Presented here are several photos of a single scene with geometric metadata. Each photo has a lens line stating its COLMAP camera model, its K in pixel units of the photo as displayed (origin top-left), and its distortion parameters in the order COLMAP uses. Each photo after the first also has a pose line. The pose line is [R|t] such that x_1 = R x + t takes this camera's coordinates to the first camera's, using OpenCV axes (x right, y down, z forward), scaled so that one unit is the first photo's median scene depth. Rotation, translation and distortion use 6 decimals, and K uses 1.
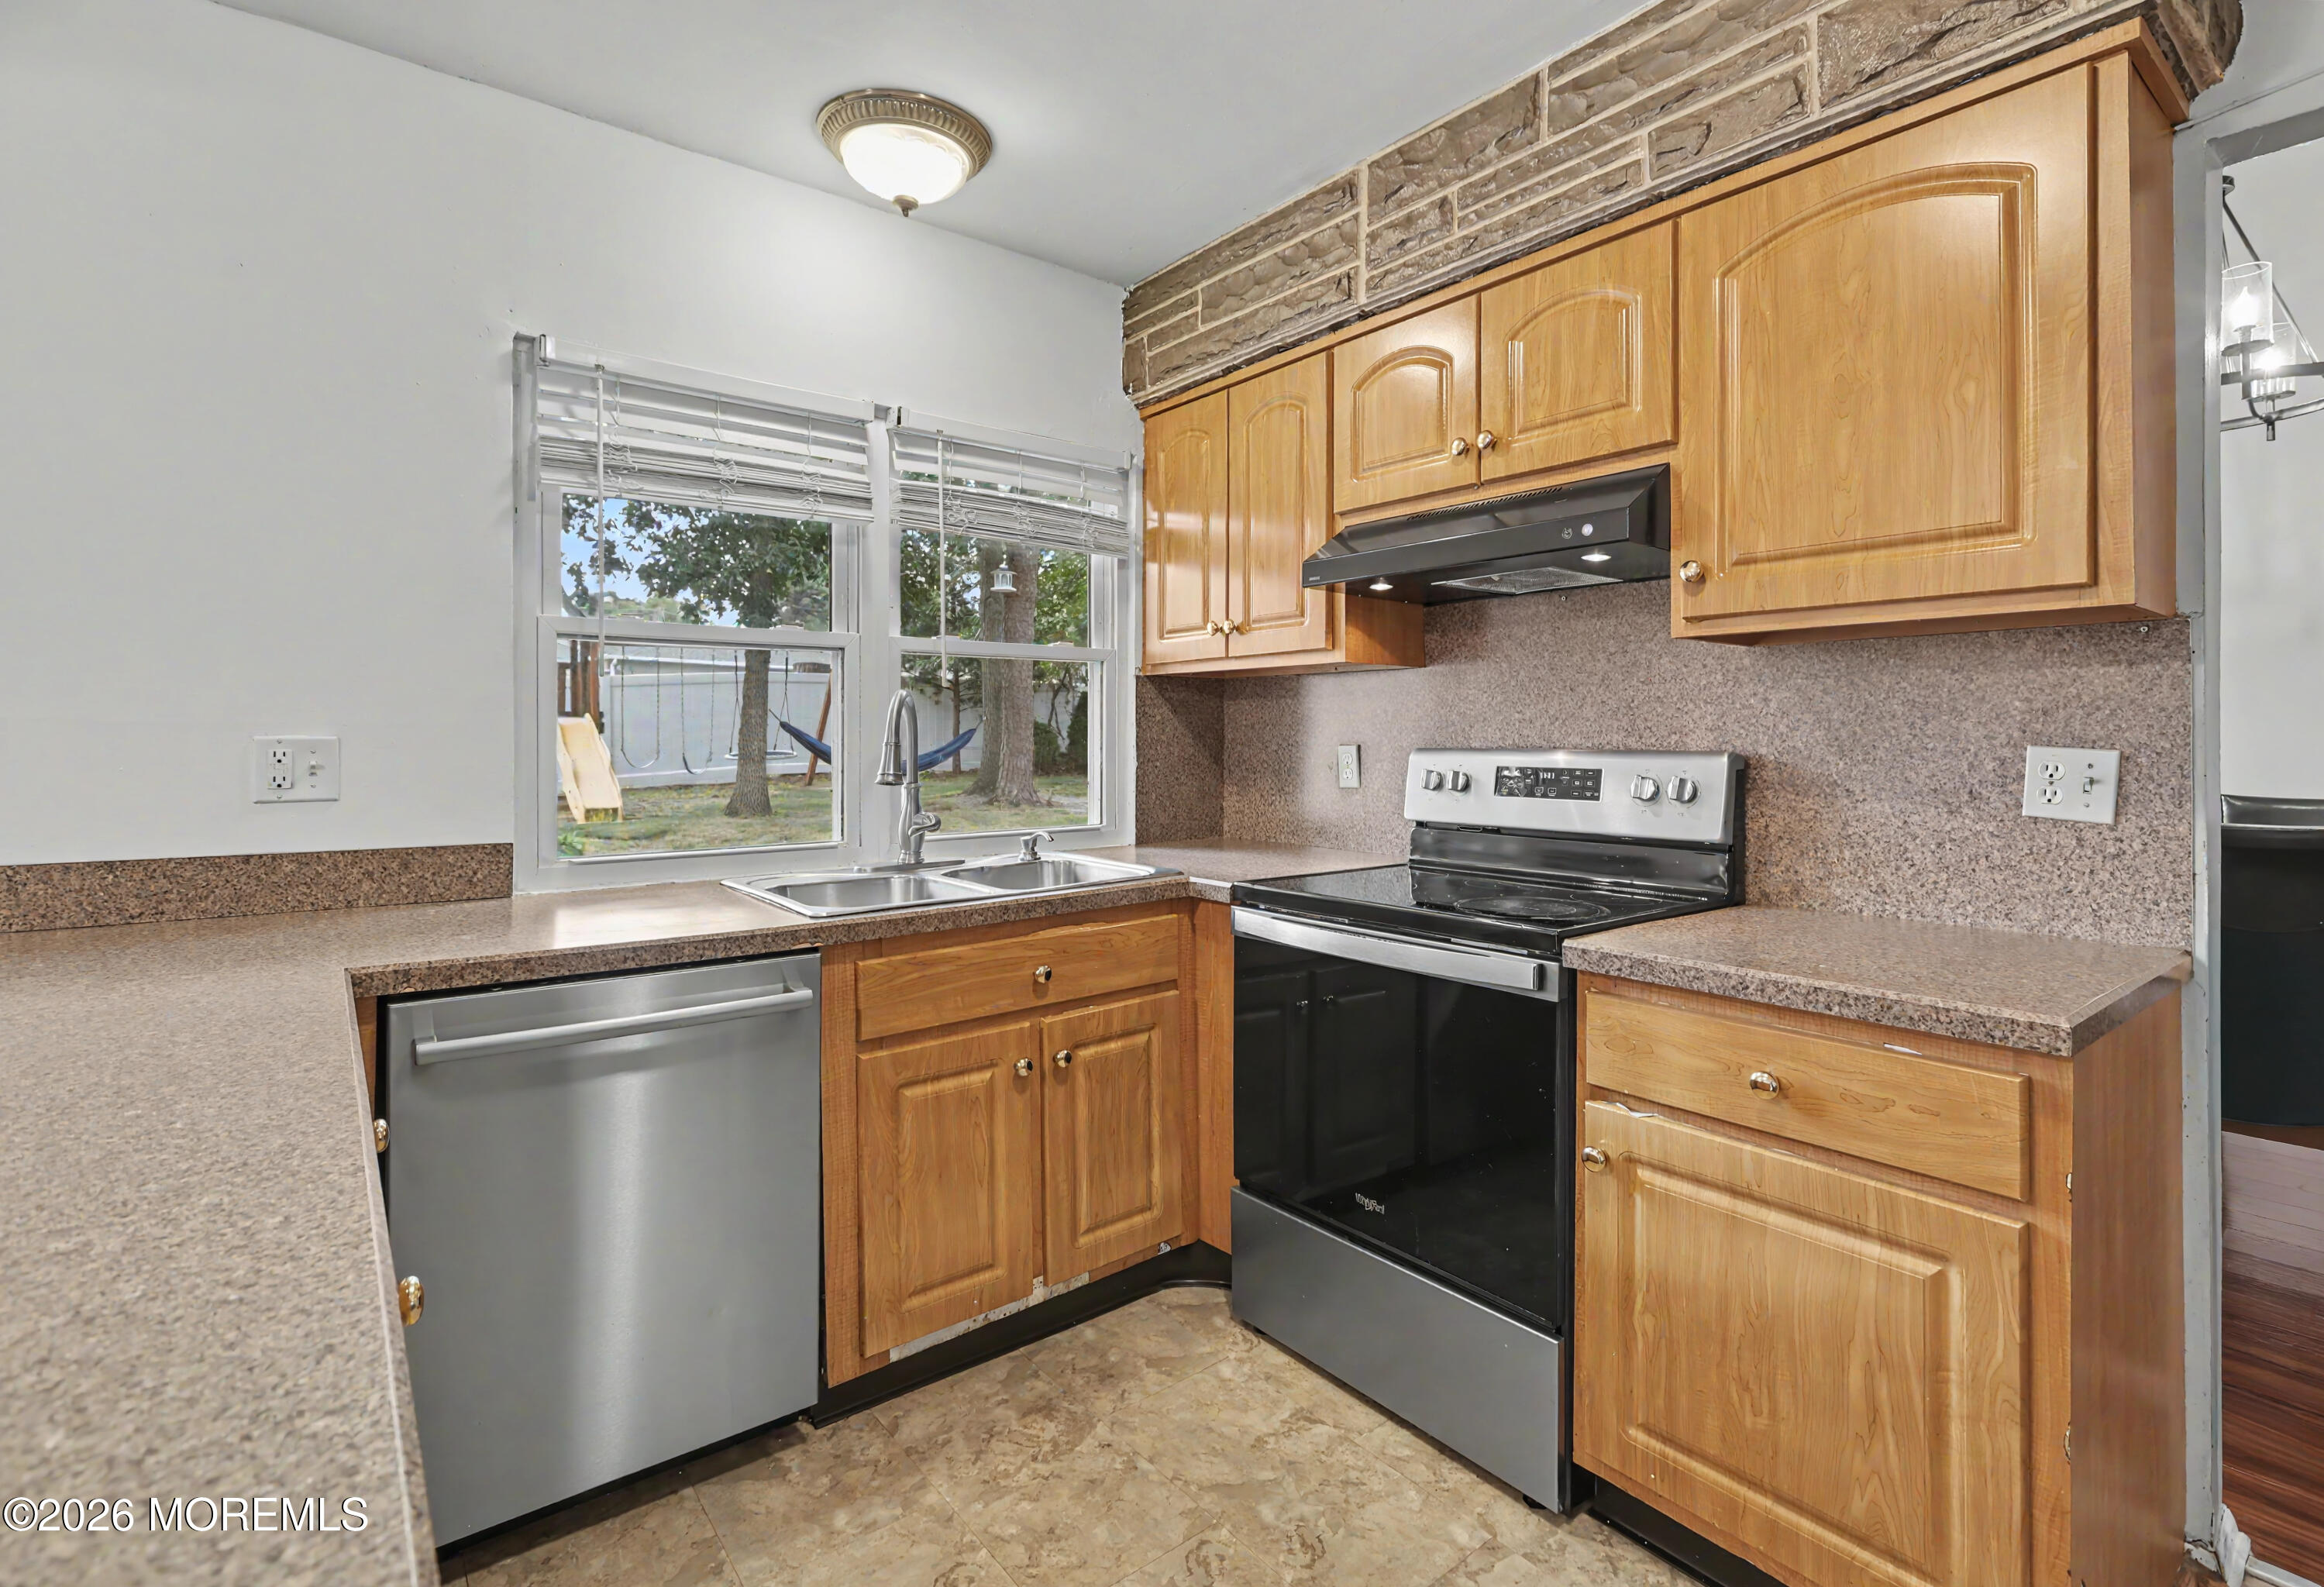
lens RADIAL K [[1089.6, 0, 1189.8], [0, 1089.6, 746.2], [0, 0, 1]] dist [-0.002090, 0.000043]
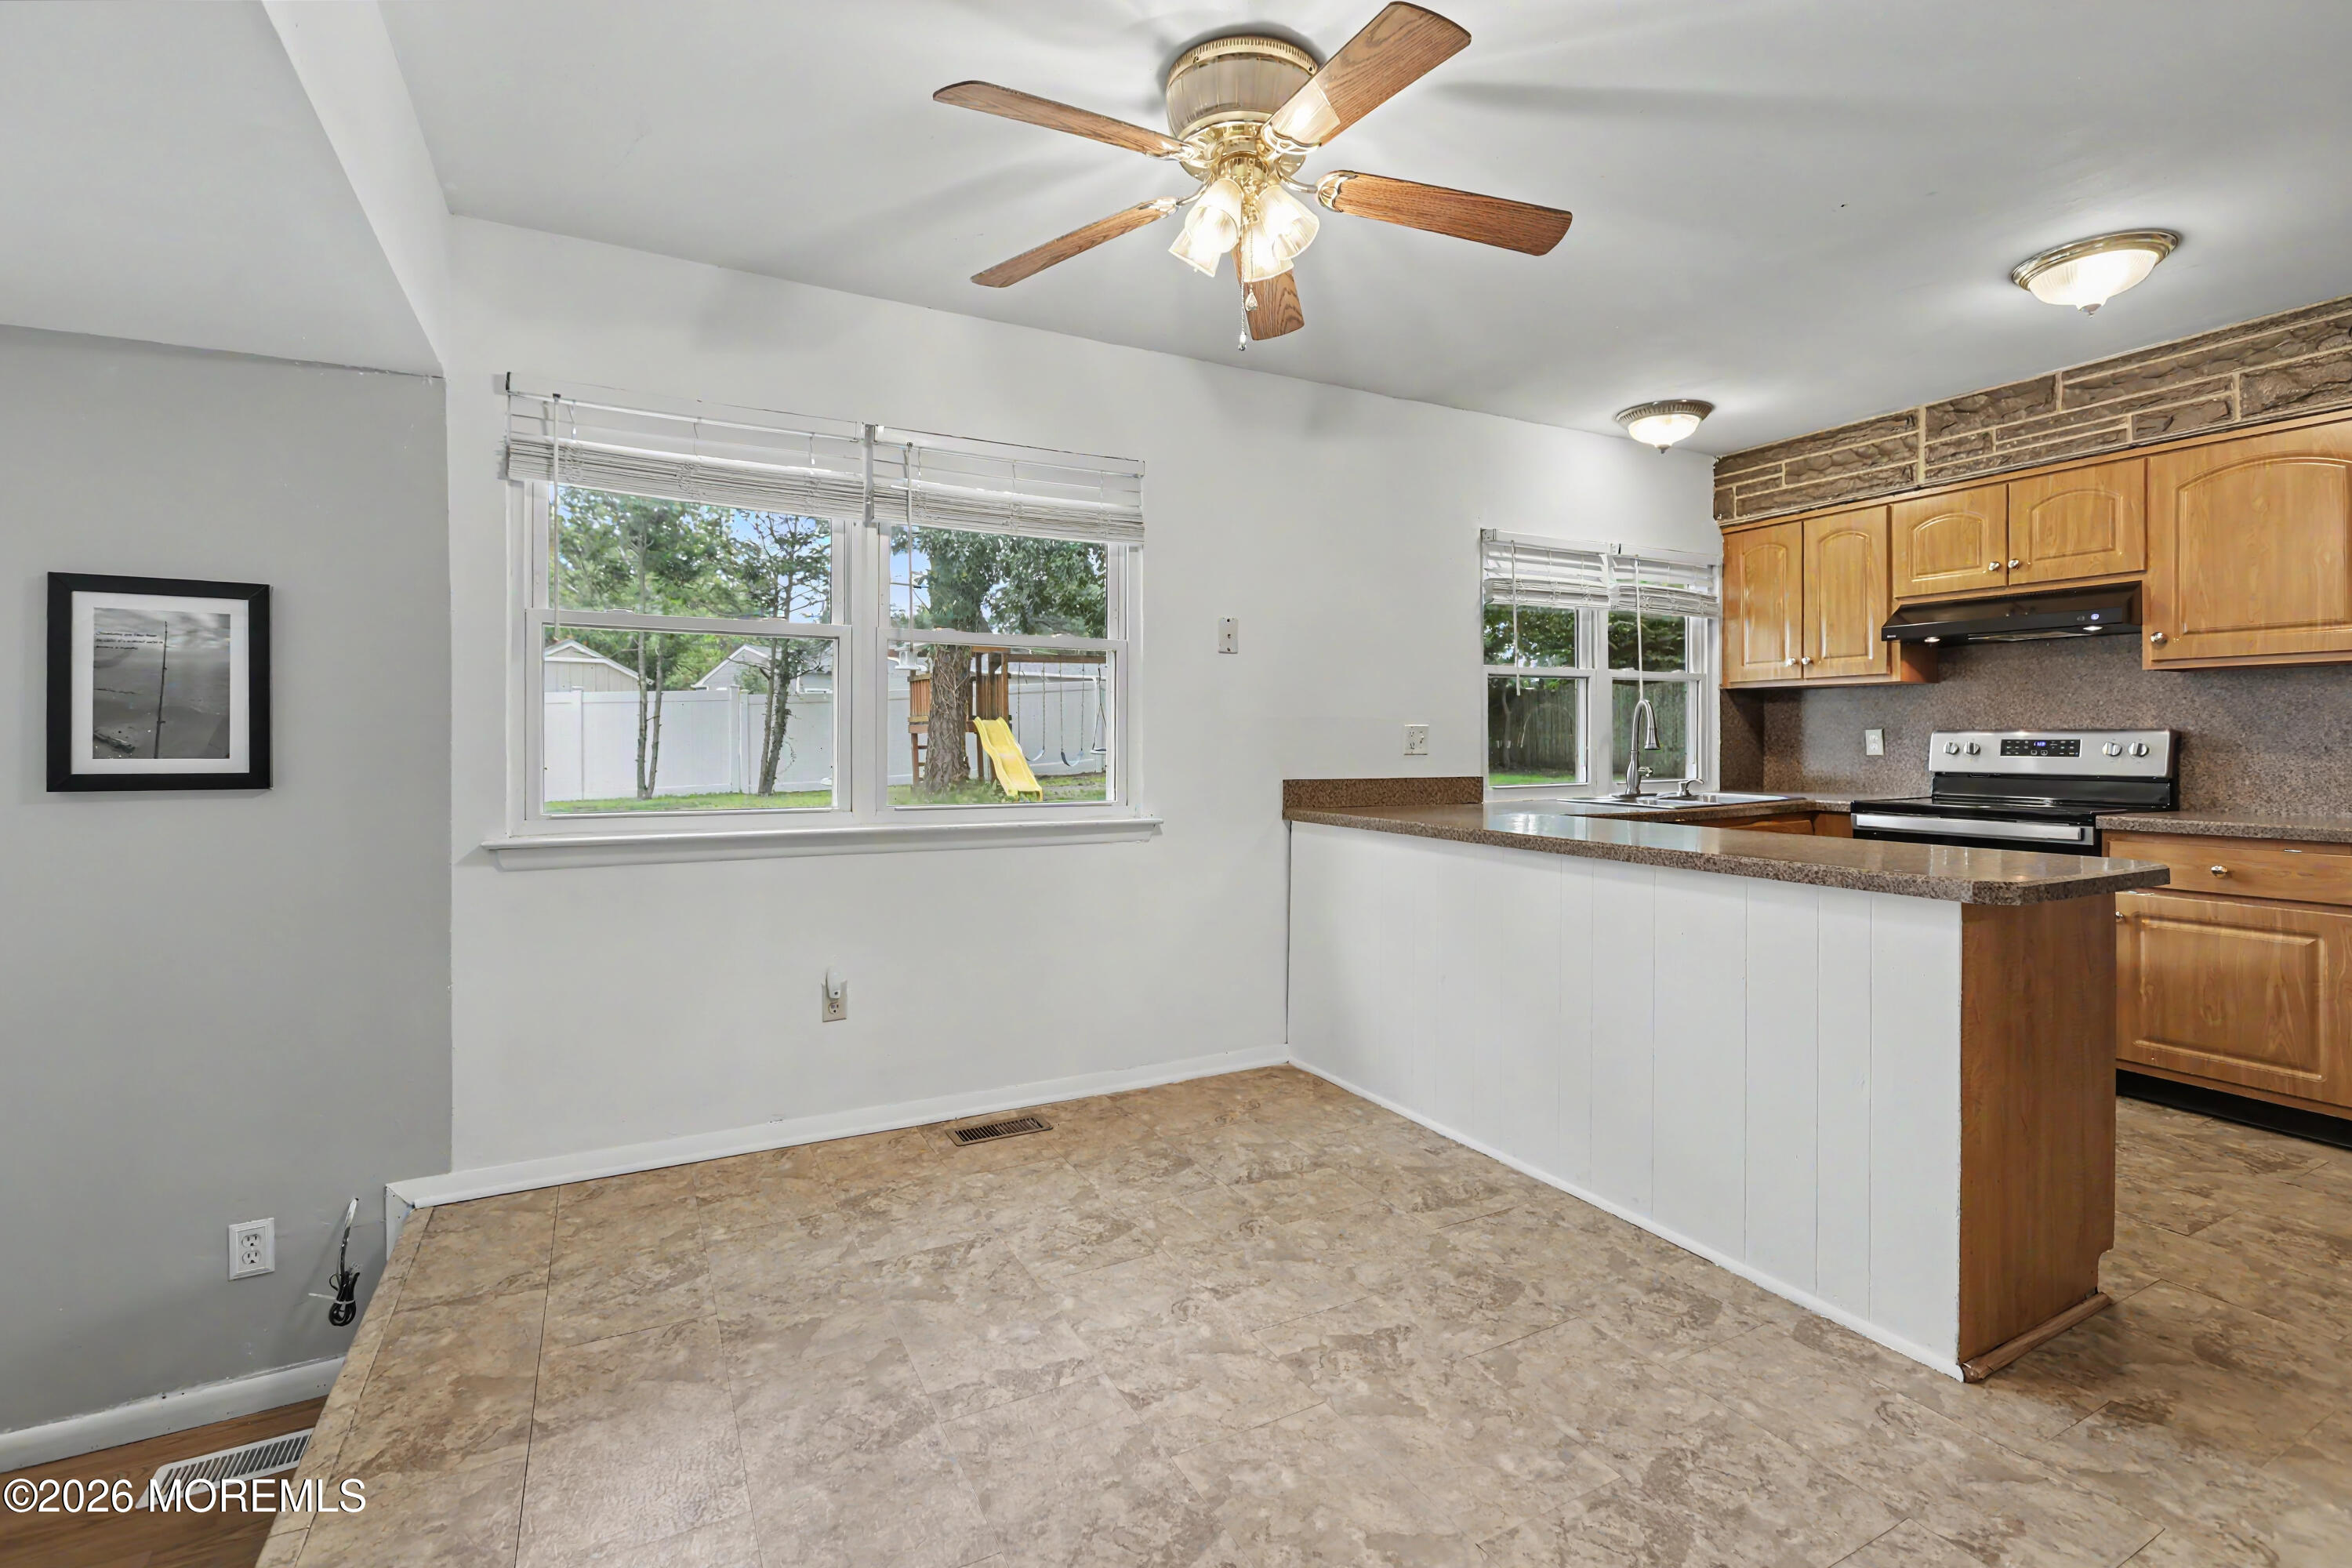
lens RADIAL K [[1052.9, 0, 1172.6], [0, 1052.9, 749.0], [0, 0, 1]] dist [-0.001827, 0.000535]
pose [[0.980412, -0.002000, -0.196946, -0.767254], [0.002780, 0.999989, 0.003684, 0.026101], [0.196936, -0.004160, 0.980407, -1.026487]]
